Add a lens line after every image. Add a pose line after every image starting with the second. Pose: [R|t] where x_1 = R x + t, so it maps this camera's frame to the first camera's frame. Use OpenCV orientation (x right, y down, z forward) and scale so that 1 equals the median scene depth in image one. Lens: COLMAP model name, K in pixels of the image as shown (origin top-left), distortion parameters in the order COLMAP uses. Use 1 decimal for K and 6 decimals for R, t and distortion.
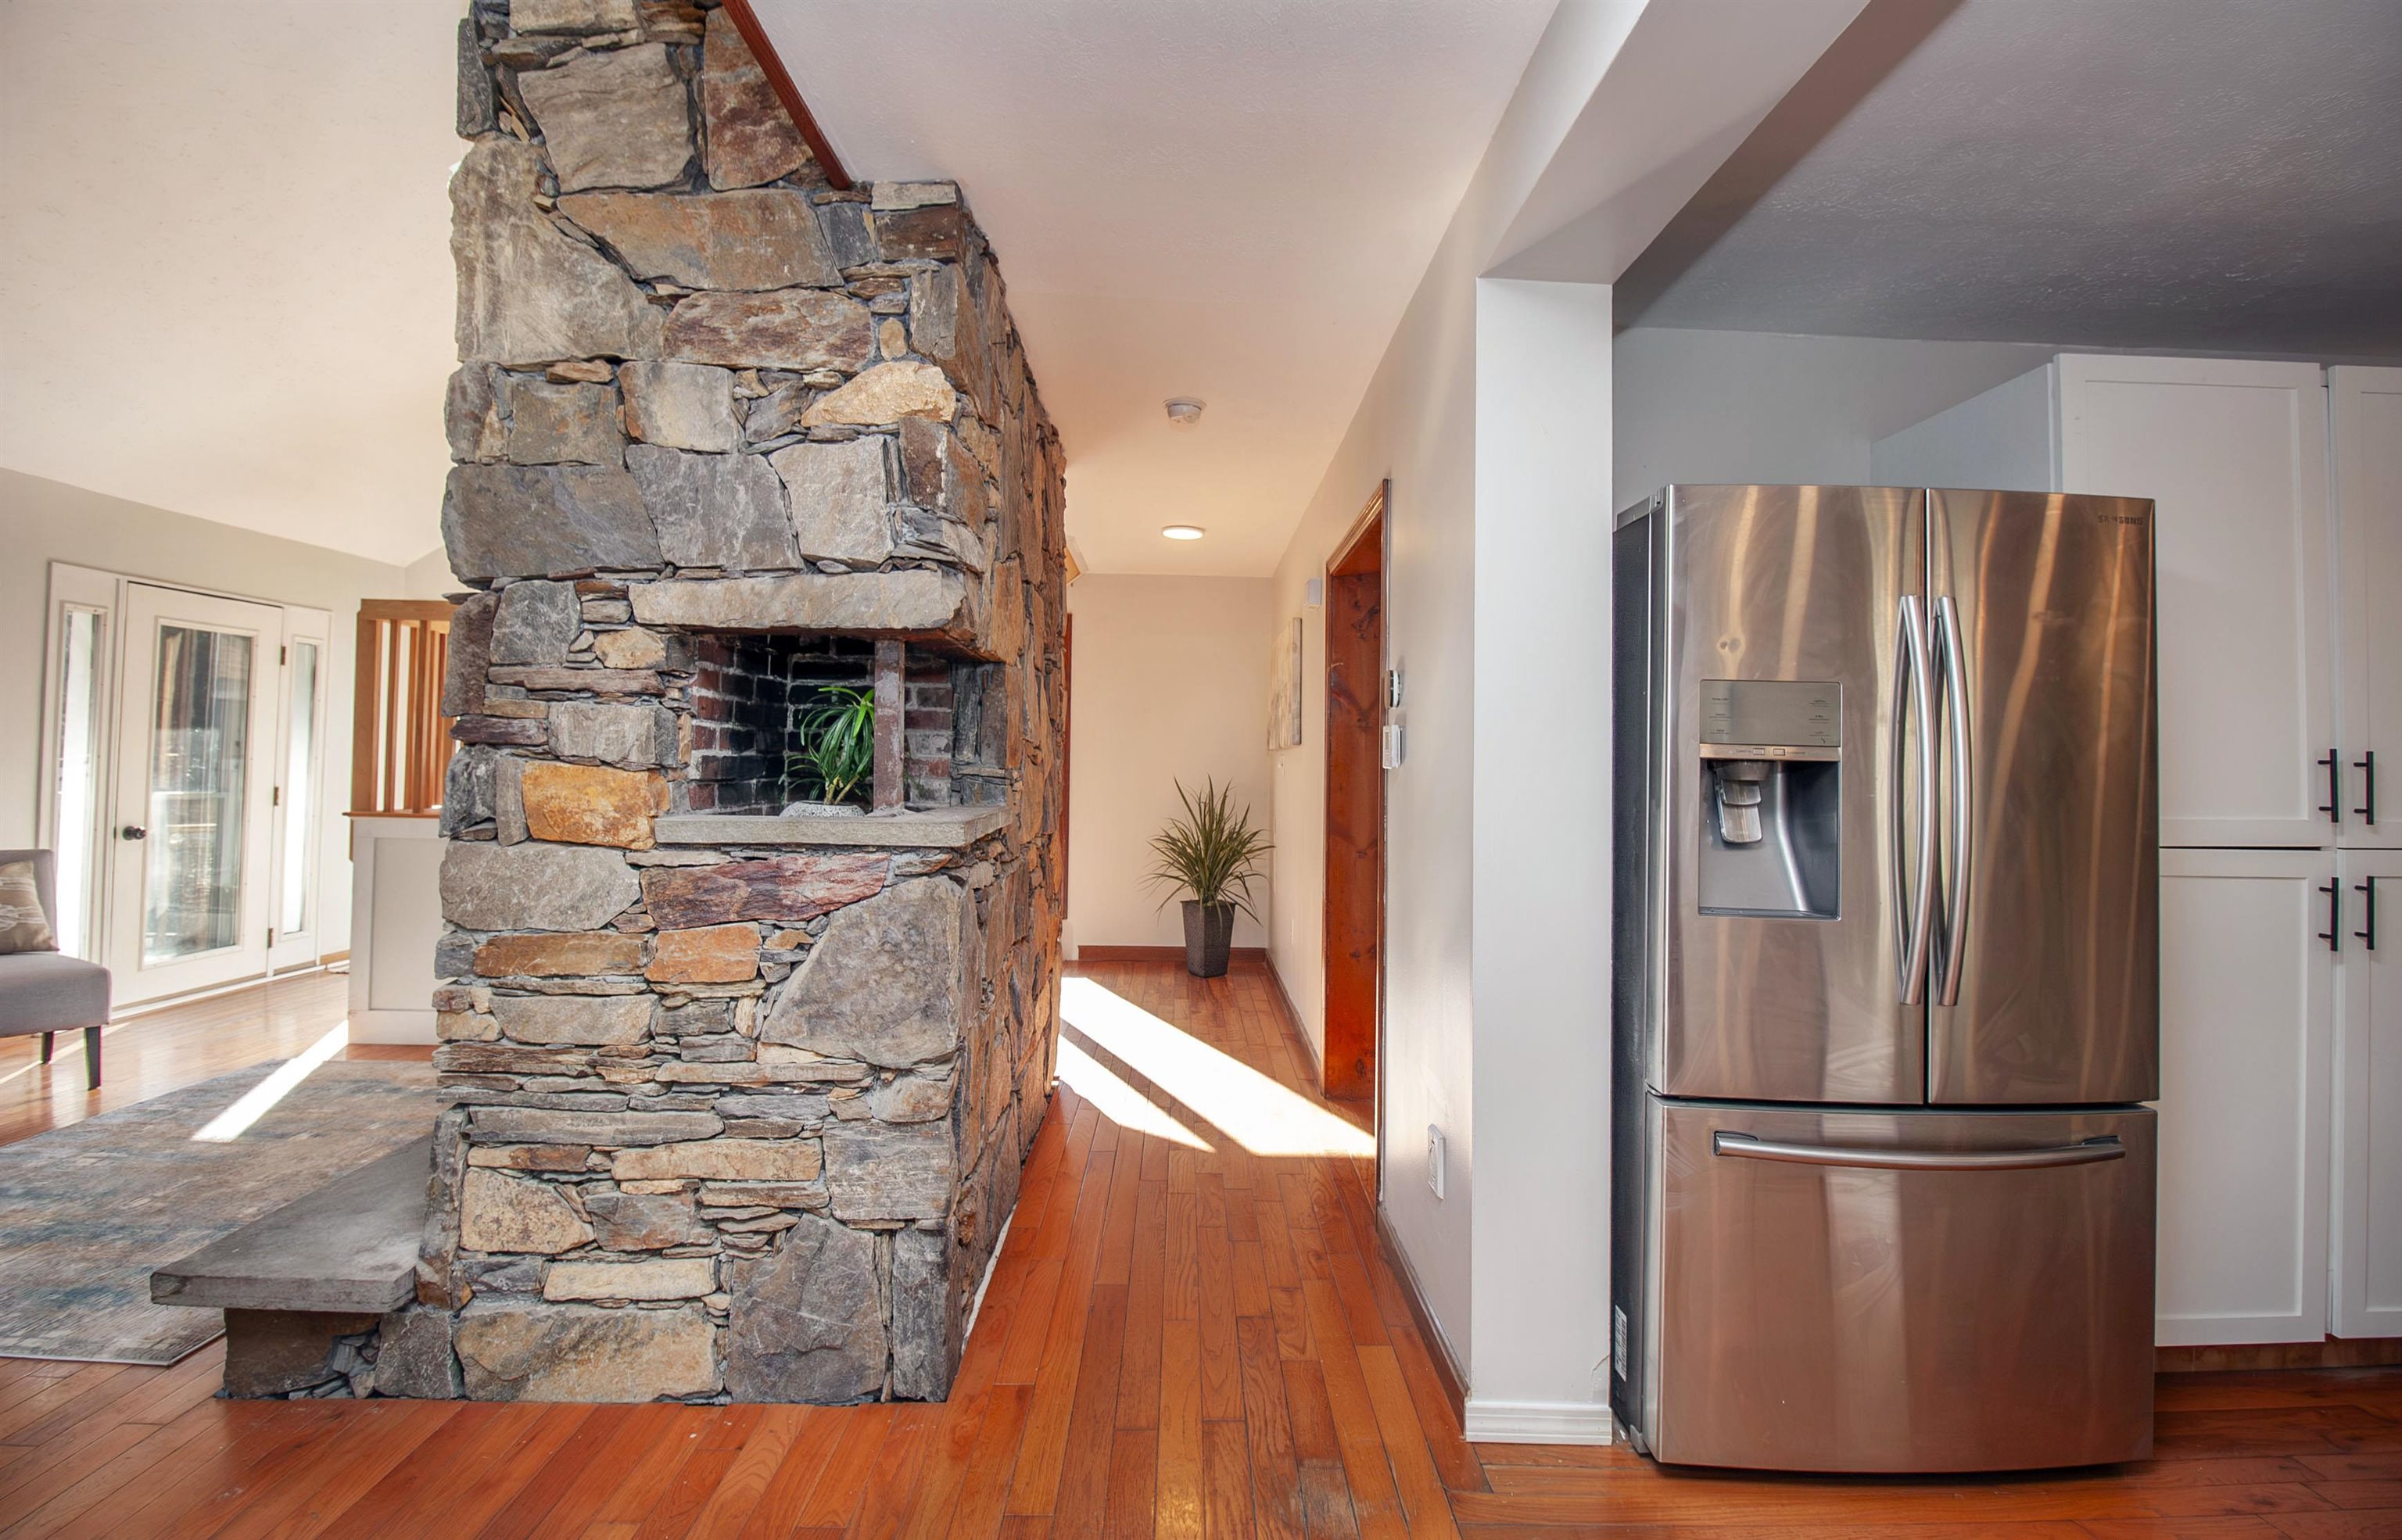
lens RADIAL K [[1128.0, 0, 1204.8], [0, 1128.0, 722.3], [0, 0, 1]] dist [-0.004290, -0.012131]
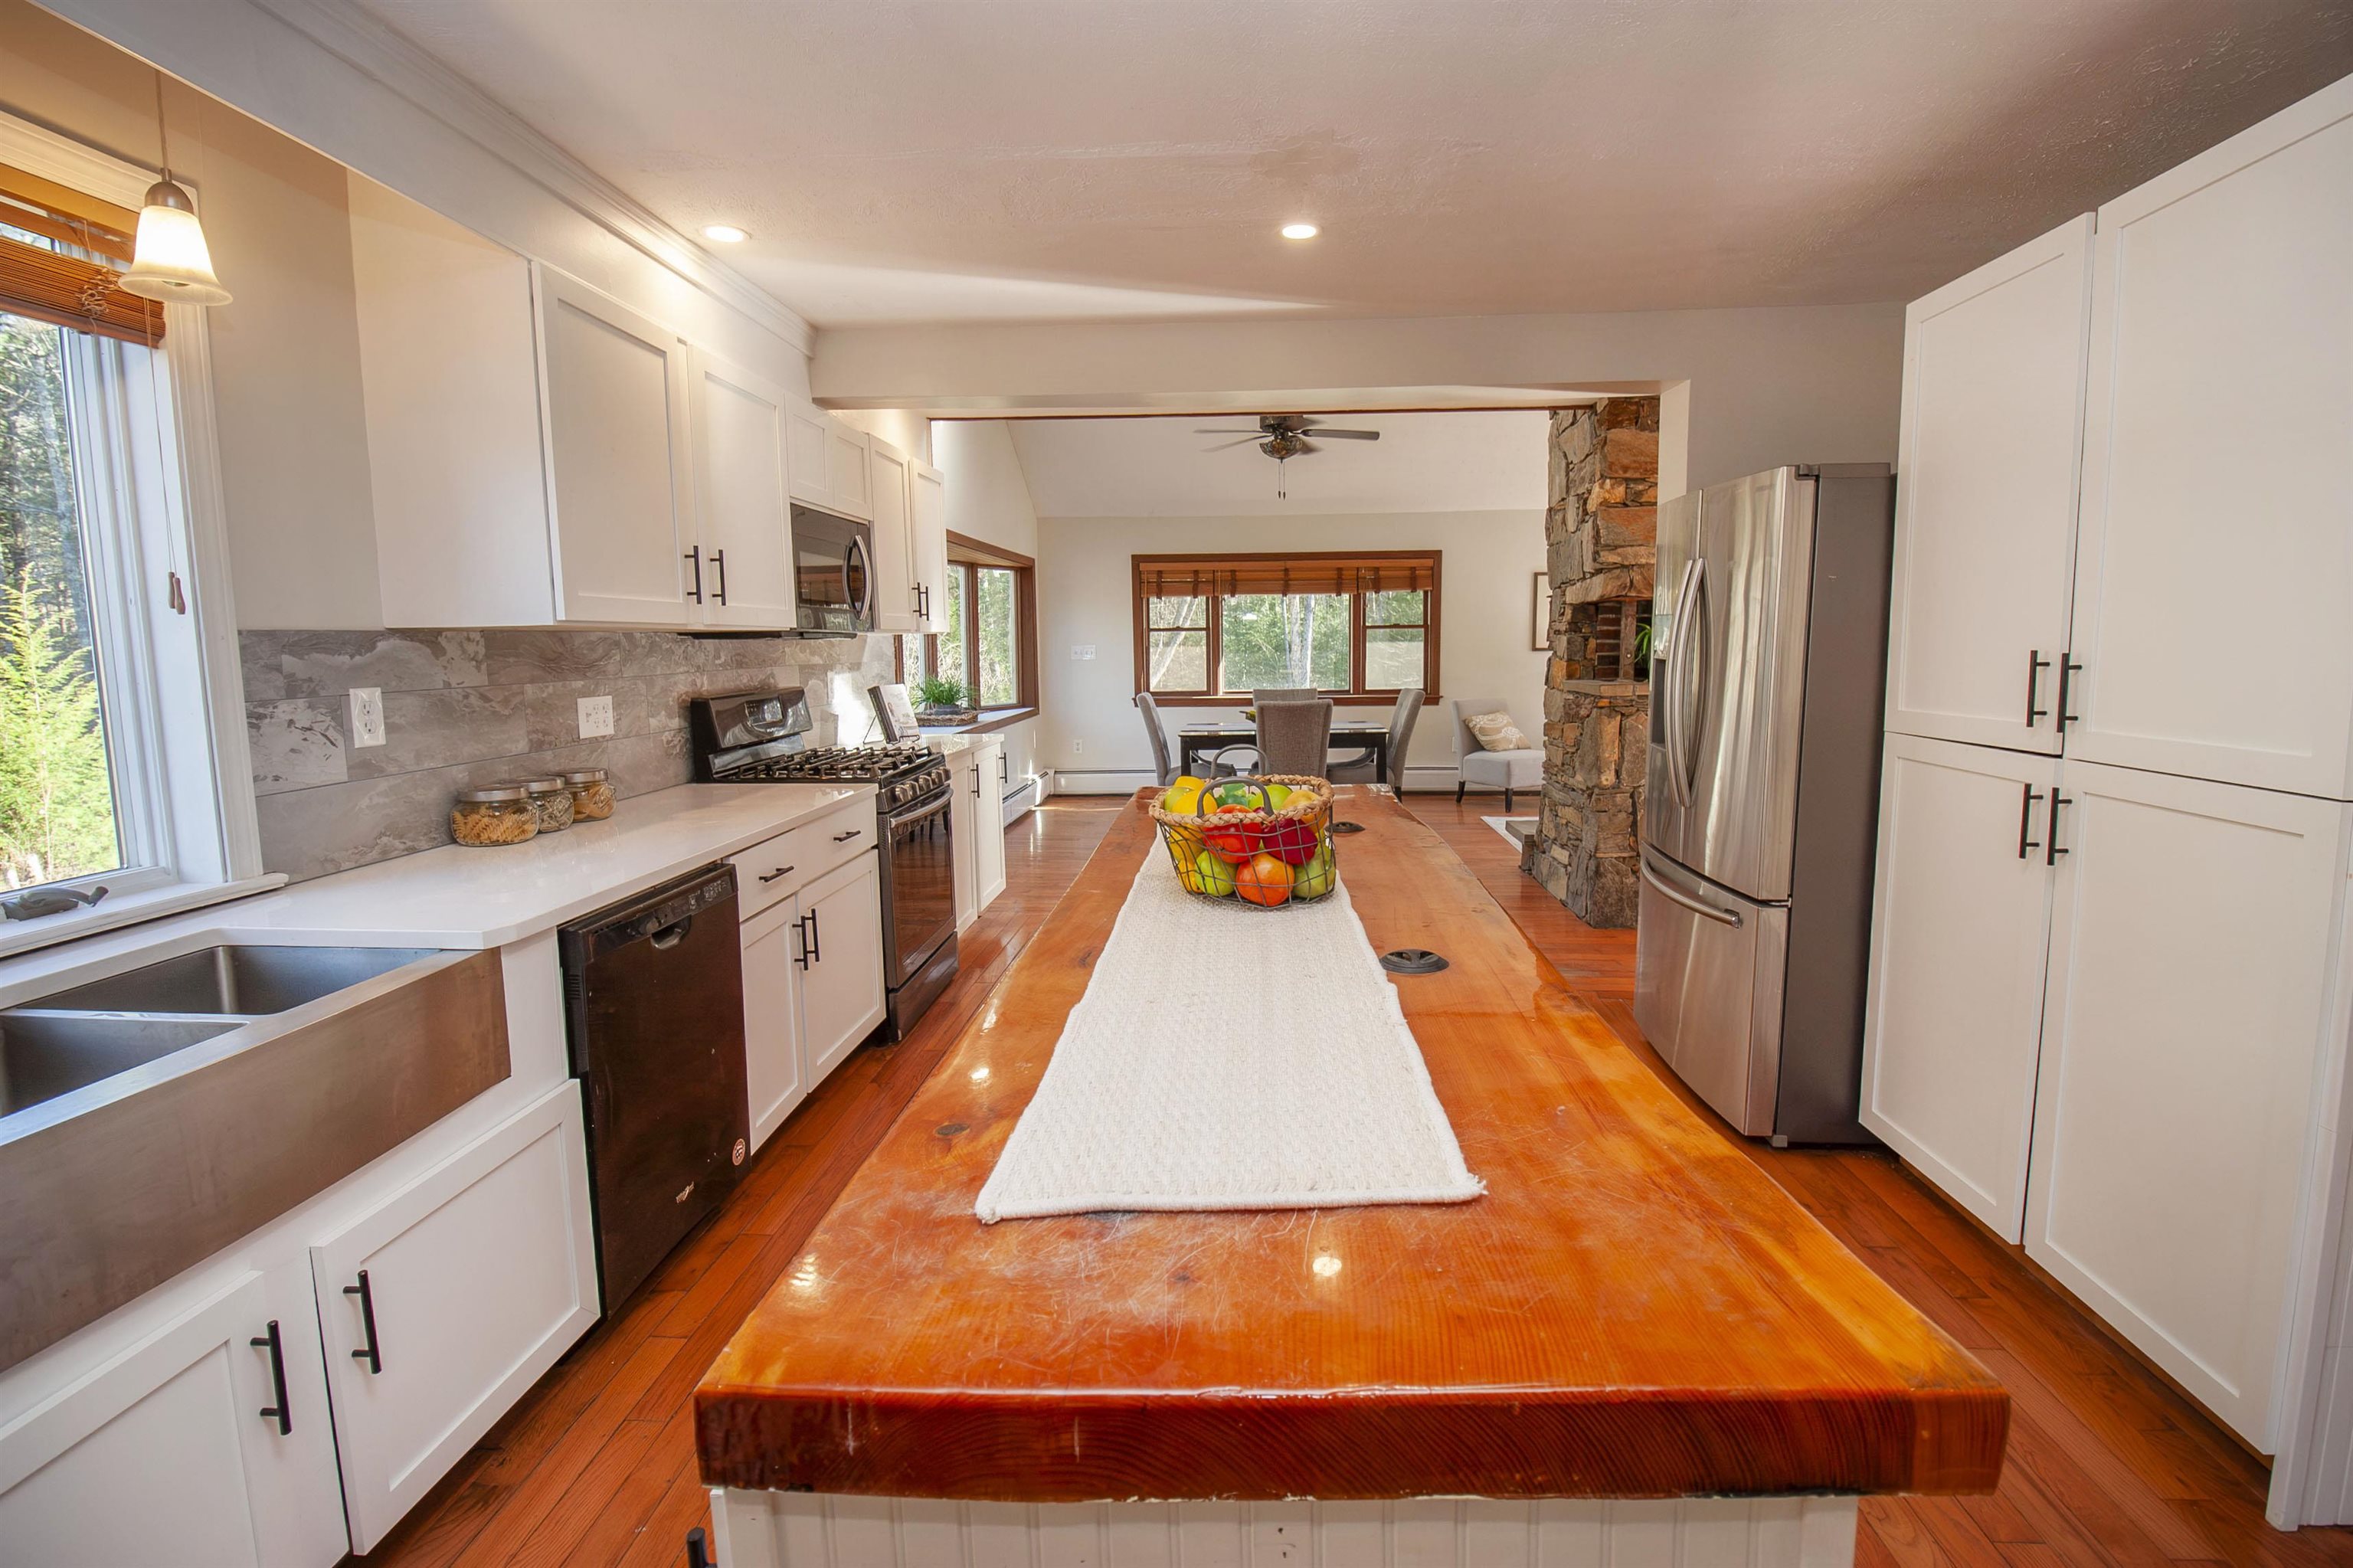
lens RADIAL K [[1105.9, 0, 1182.8], [0, 1105.9, 771.3], [0, 0, 1]] dist [-0.003564, -0.012566]
pose [[-0.097229, 0.102876, -0.989931, 2.122259], [0.042623, 0.994161, 0.099129, 0.003211], [0.994349, -0.032555, -0.101046, 0.377004]]
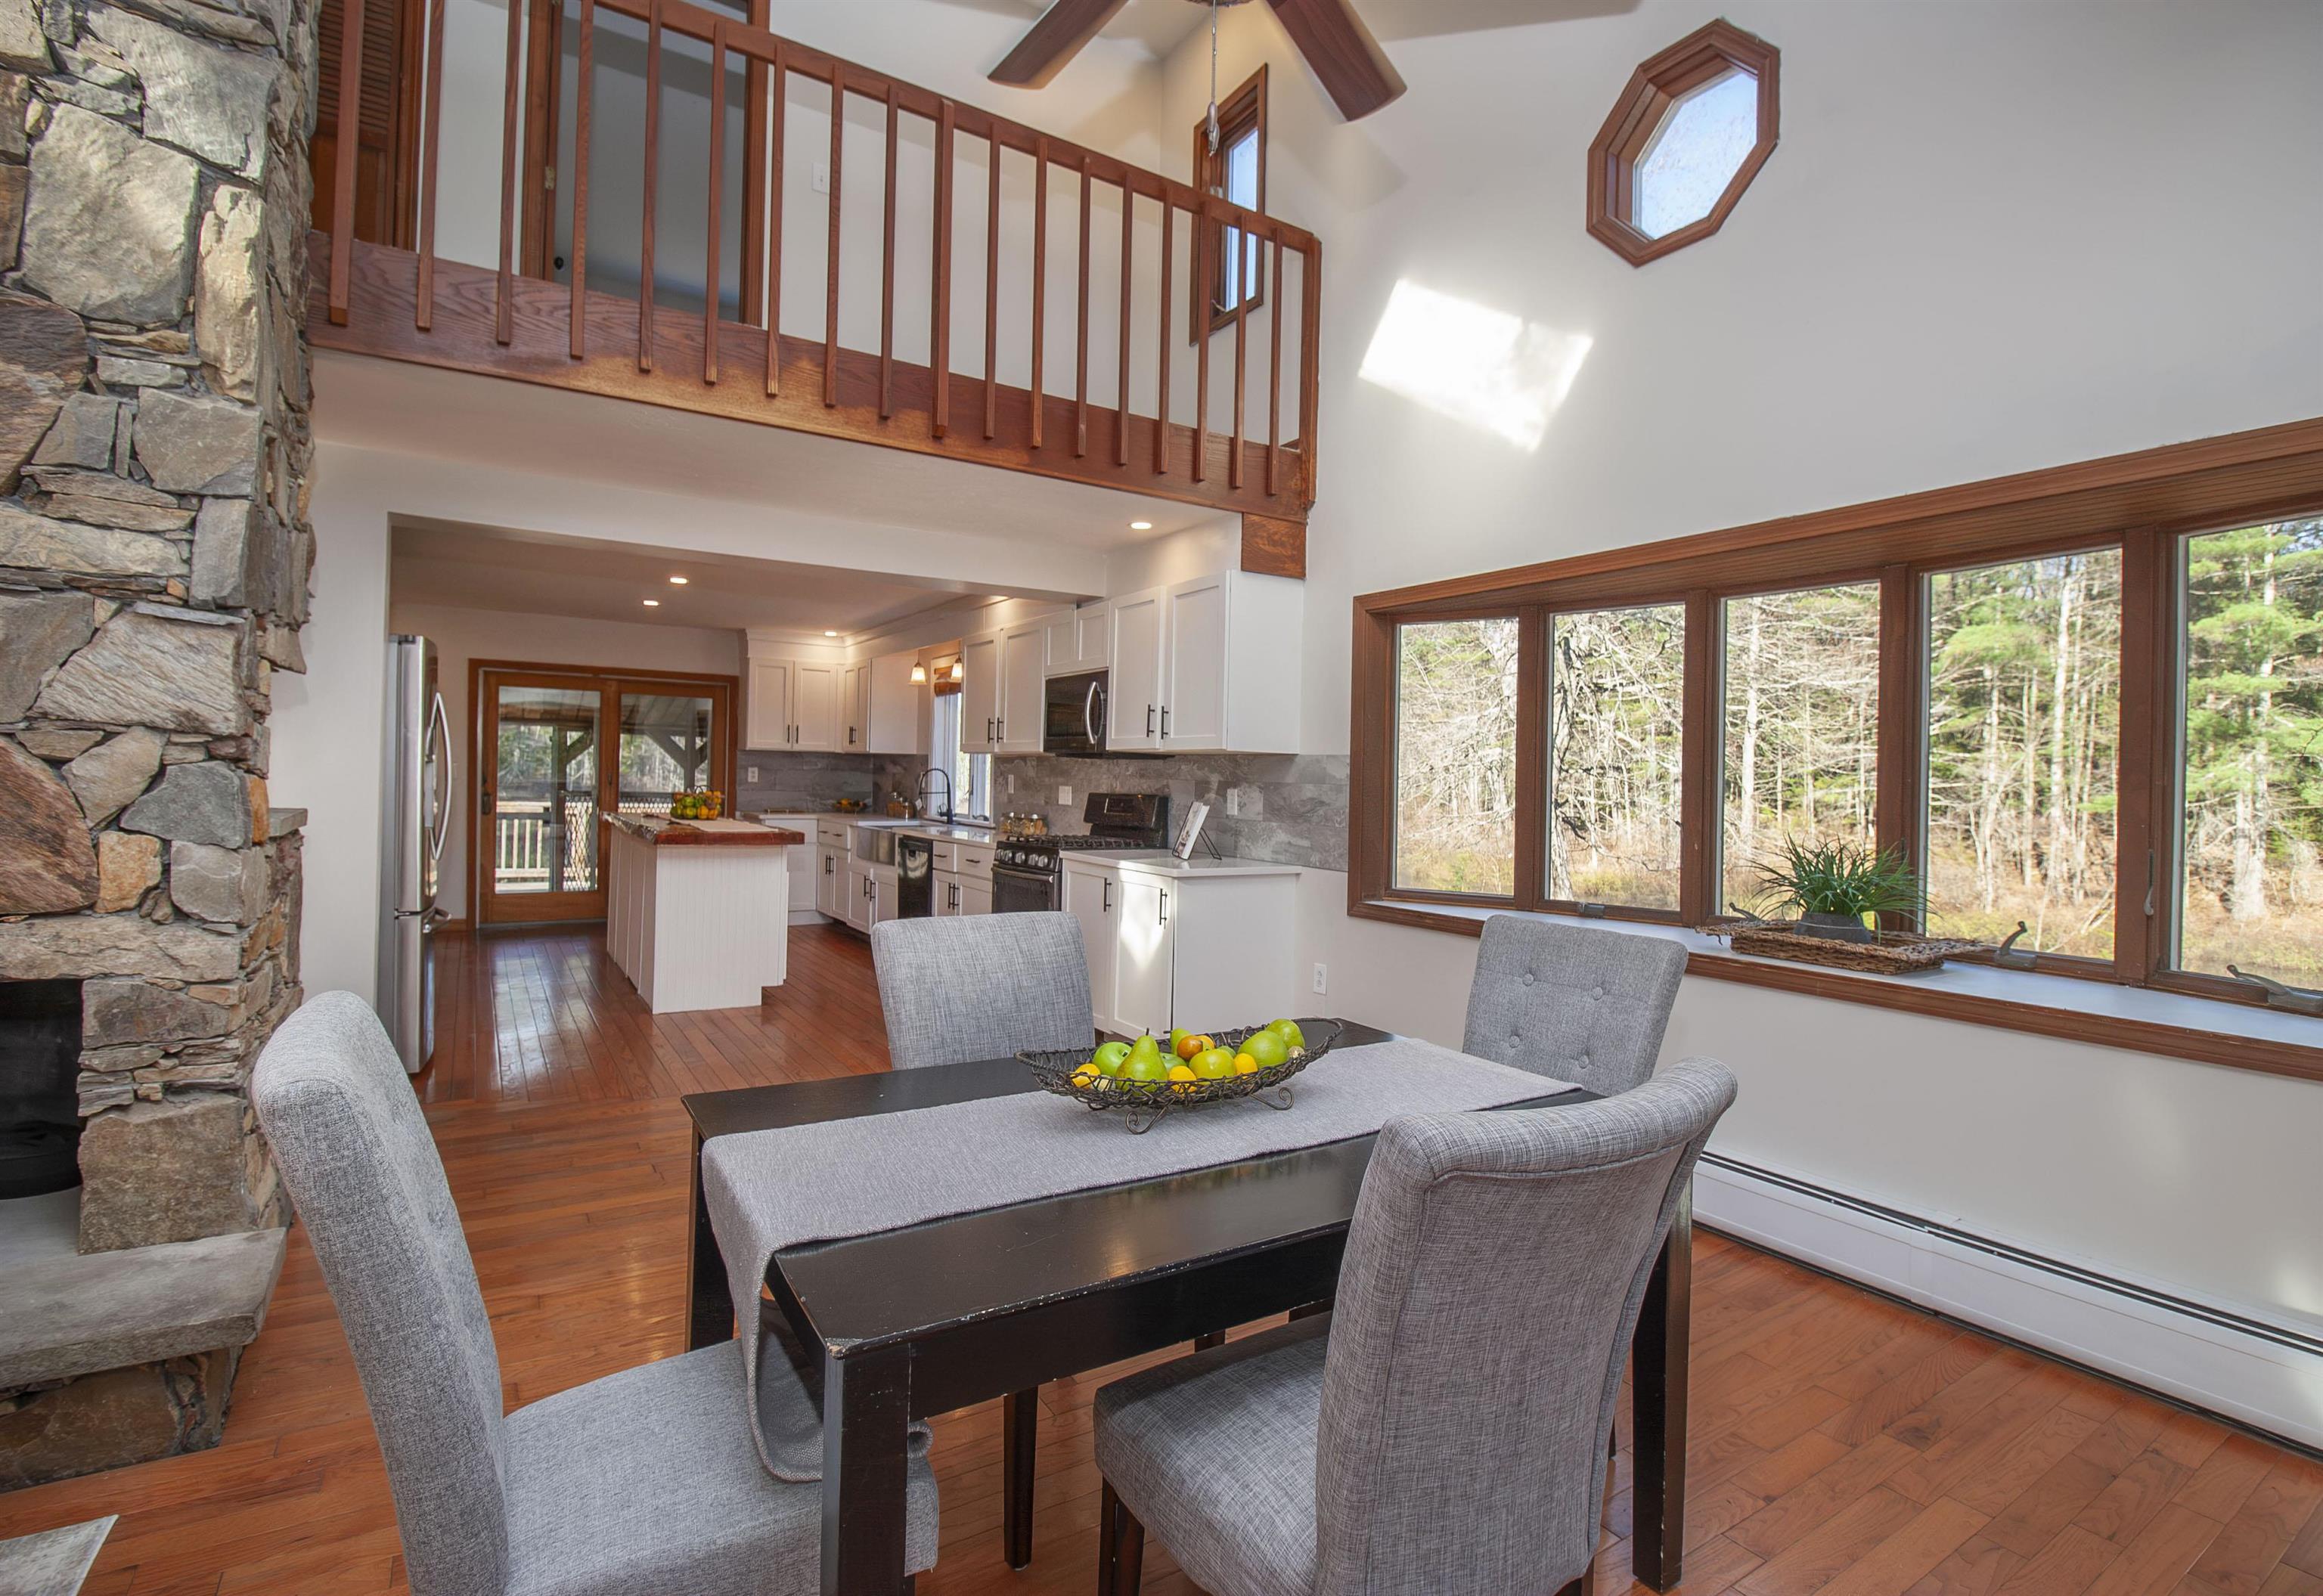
lens RADIAL K [[1100.4, 0, 1207.0], [0, 1100.4, 783.8], [0, 0, 1]] dist [-0.001605, -0.009711]
pose [[-0.530861, -0.030832, 0.846898, -2.070924], [-0.058623, 0.998280, -0.000403, -0.012224], [-0.845429, -0.049862, -0.531755, 0.776492]]
